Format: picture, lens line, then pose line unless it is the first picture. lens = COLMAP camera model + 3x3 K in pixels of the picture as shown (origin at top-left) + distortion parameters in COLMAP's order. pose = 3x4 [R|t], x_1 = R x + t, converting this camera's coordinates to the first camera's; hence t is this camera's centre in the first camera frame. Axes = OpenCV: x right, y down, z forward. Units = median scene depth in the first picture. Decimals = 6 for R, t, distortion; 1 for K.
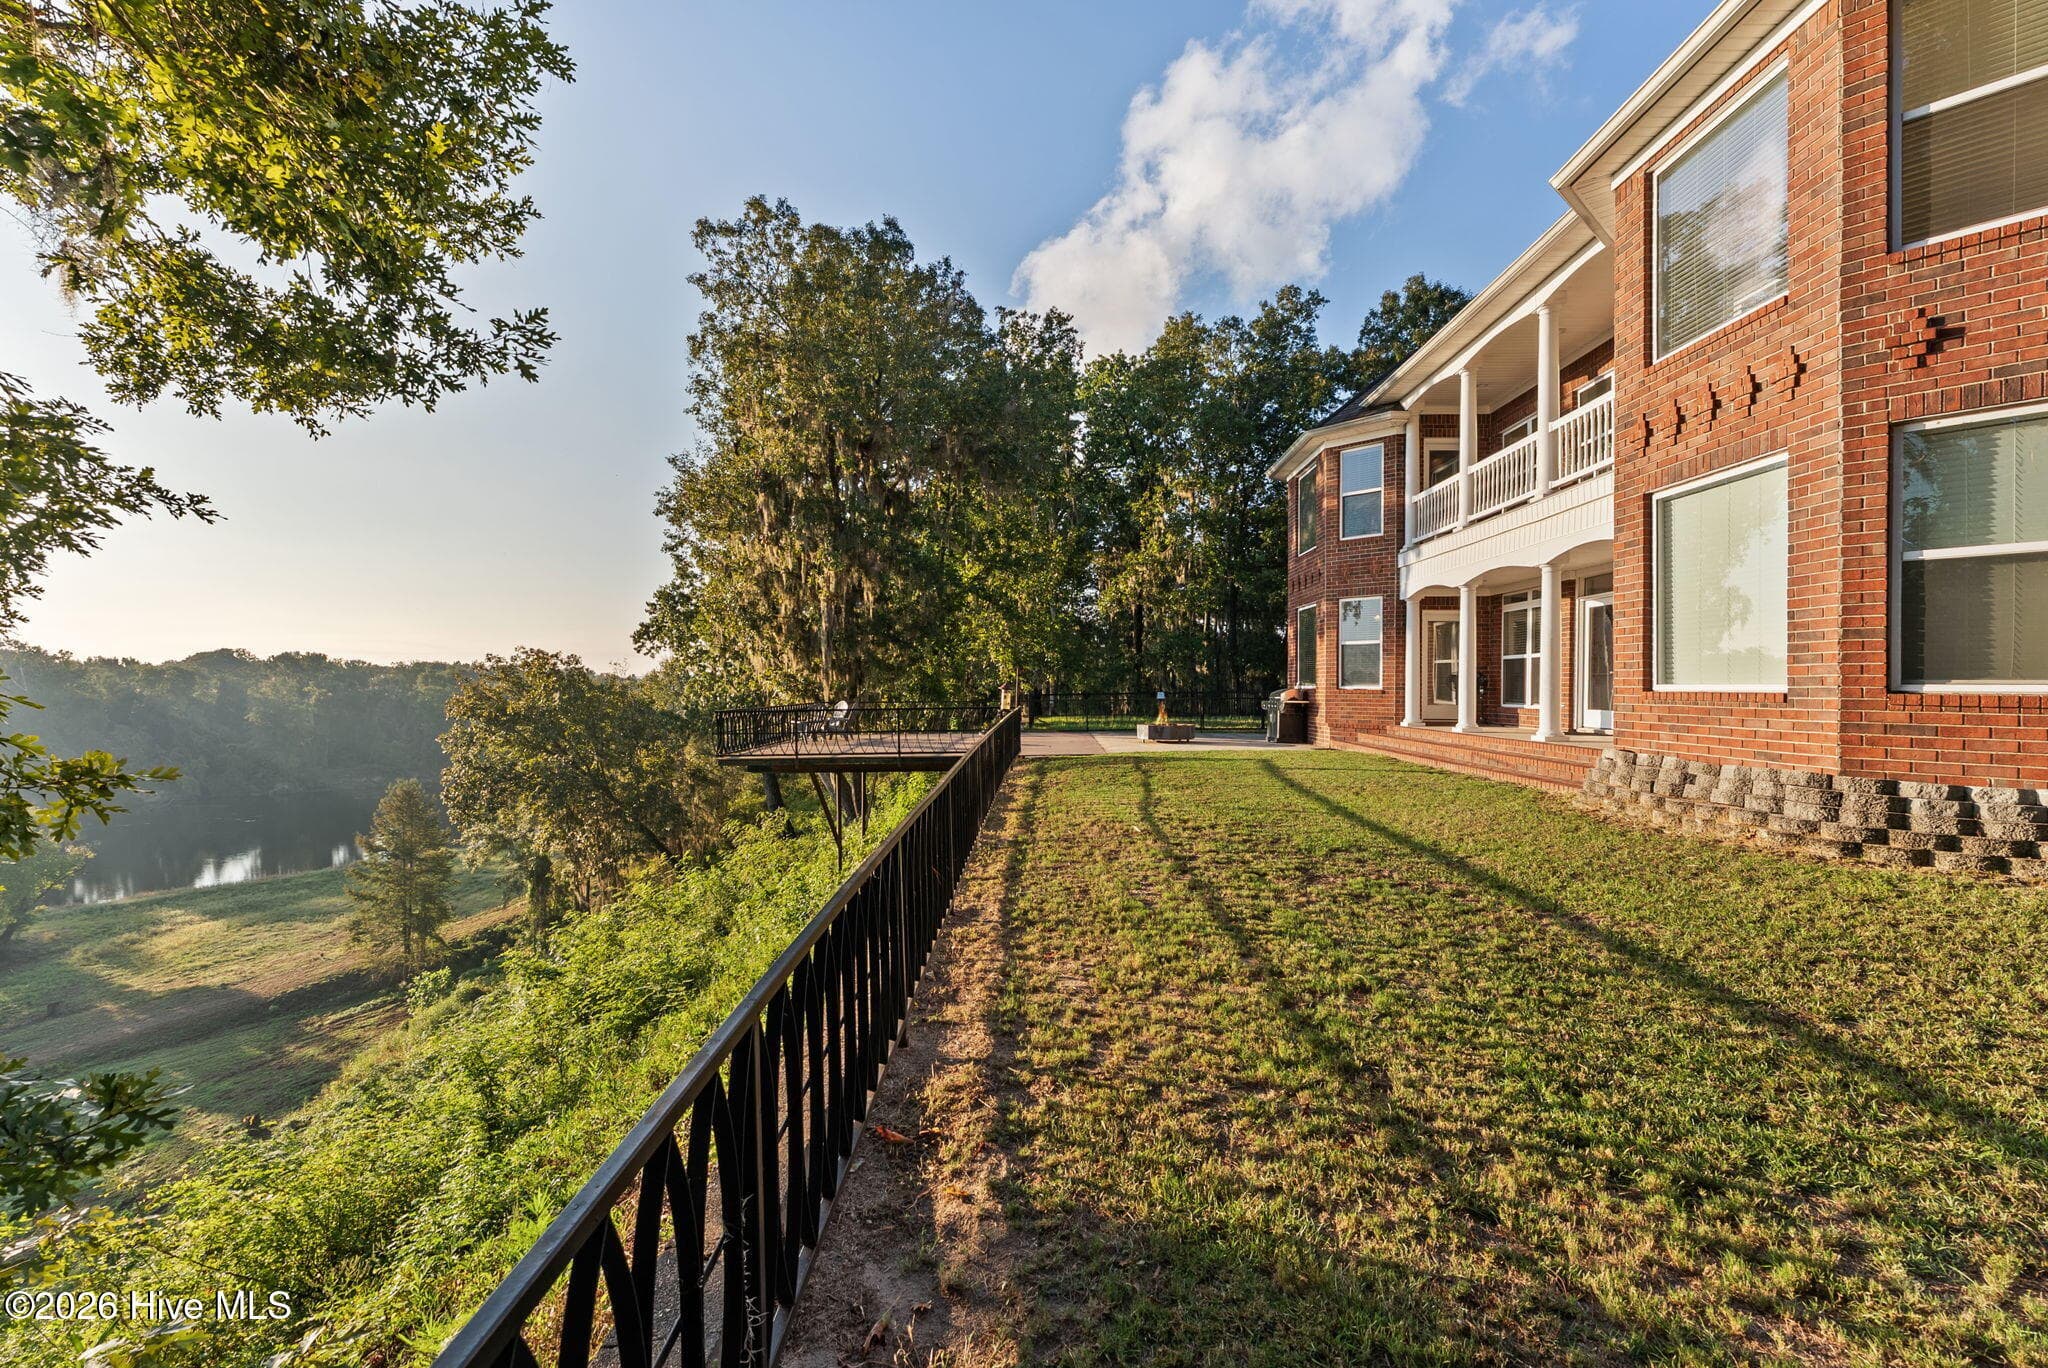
lens RADIAL K [[904.8, 0, 1024.0], [0, 904.8, 684.0], [0, 0, 1]] dist [0.002261, 0.000523]
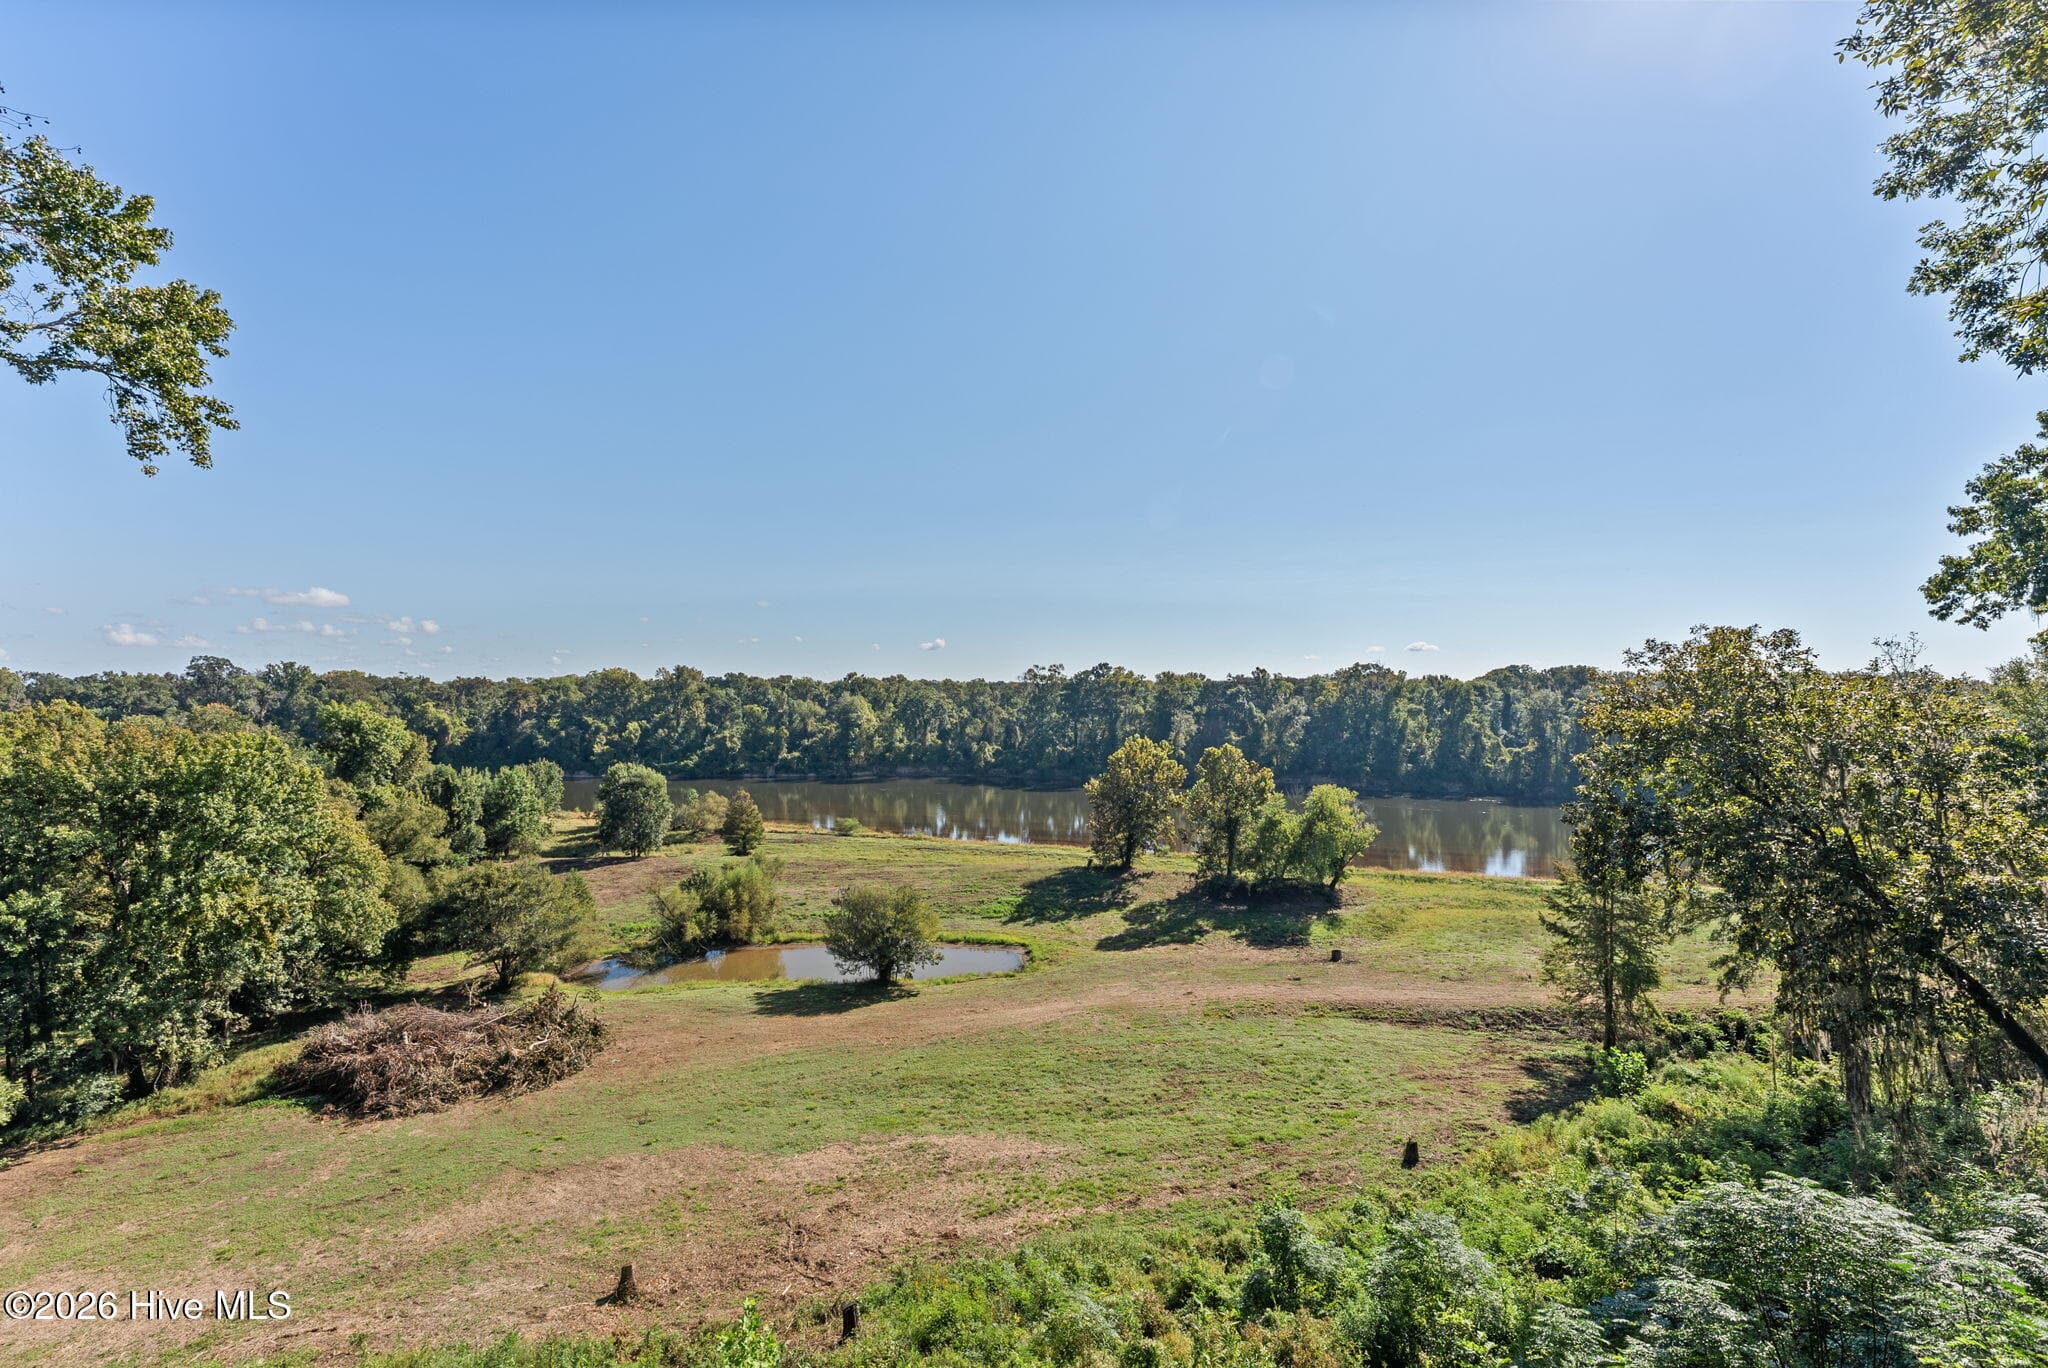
lens RADIAL K [[807.2, 0, 1024.0], [0, 807.2, 684.0], [0, 0, 1]] dist [-0.024711, 0.000085]
pose [[0.247168, -0.018583, -0.968795, -0.125983], [0.001231, 0.999821, -0.018864, 0.009860], [0.968972, 0.003470, 0.247146, 0.382990]]
